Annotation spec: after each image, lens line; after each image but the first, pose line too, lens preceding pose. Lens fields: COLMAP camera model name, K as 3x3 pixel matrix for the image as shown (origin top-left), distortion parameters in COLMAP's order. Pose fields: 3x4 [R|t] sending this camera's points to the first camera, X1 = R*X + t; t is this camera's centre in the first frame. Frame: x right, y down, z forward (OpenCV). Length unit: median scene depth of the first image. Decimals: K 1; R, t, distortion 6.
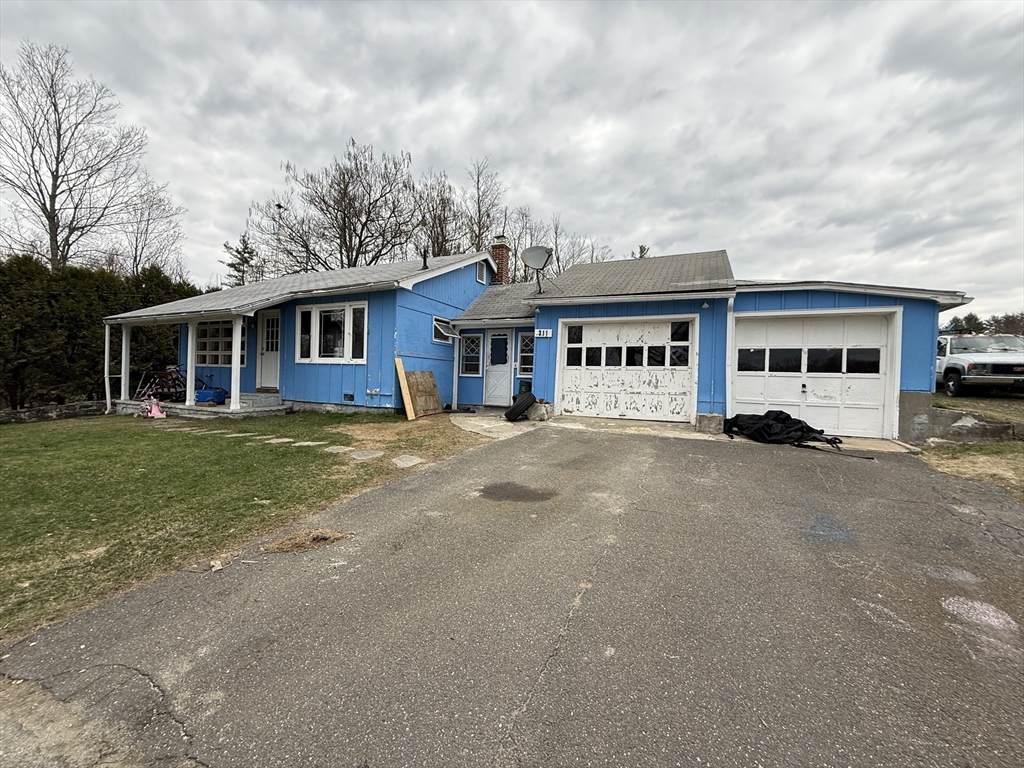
lens RADIAL K [[409.6, 0, 512.0], [0, 409.6, 384.0], [0, 0, 1]] dist [0.006271, -0.000268]
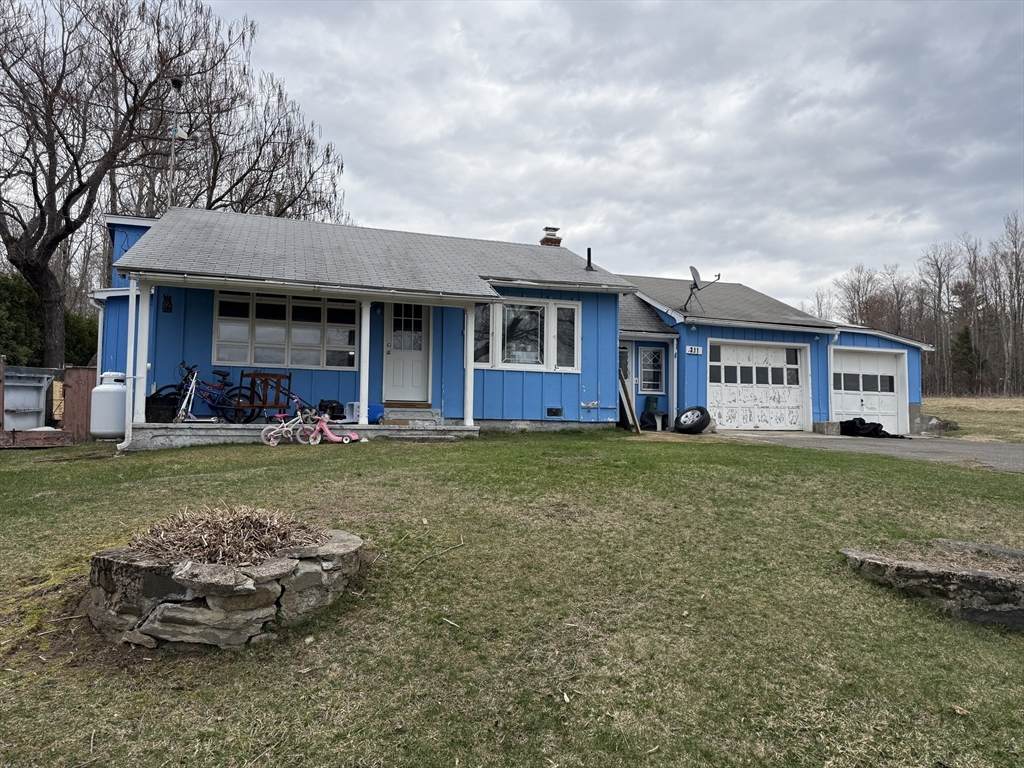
lens RADIAL K [[725.4, 0, 512.0], [0, 725.4, 384.0], [0, 0, 1]] dist [0.118518, -0.129849]
pose [[0.738343, 0.030408, 0.673739, -1.486417], [0.016246, 0.997891, -0.062842, 0.069003], [-0.674229, 0.057344, 0.736292, -0.043782]]
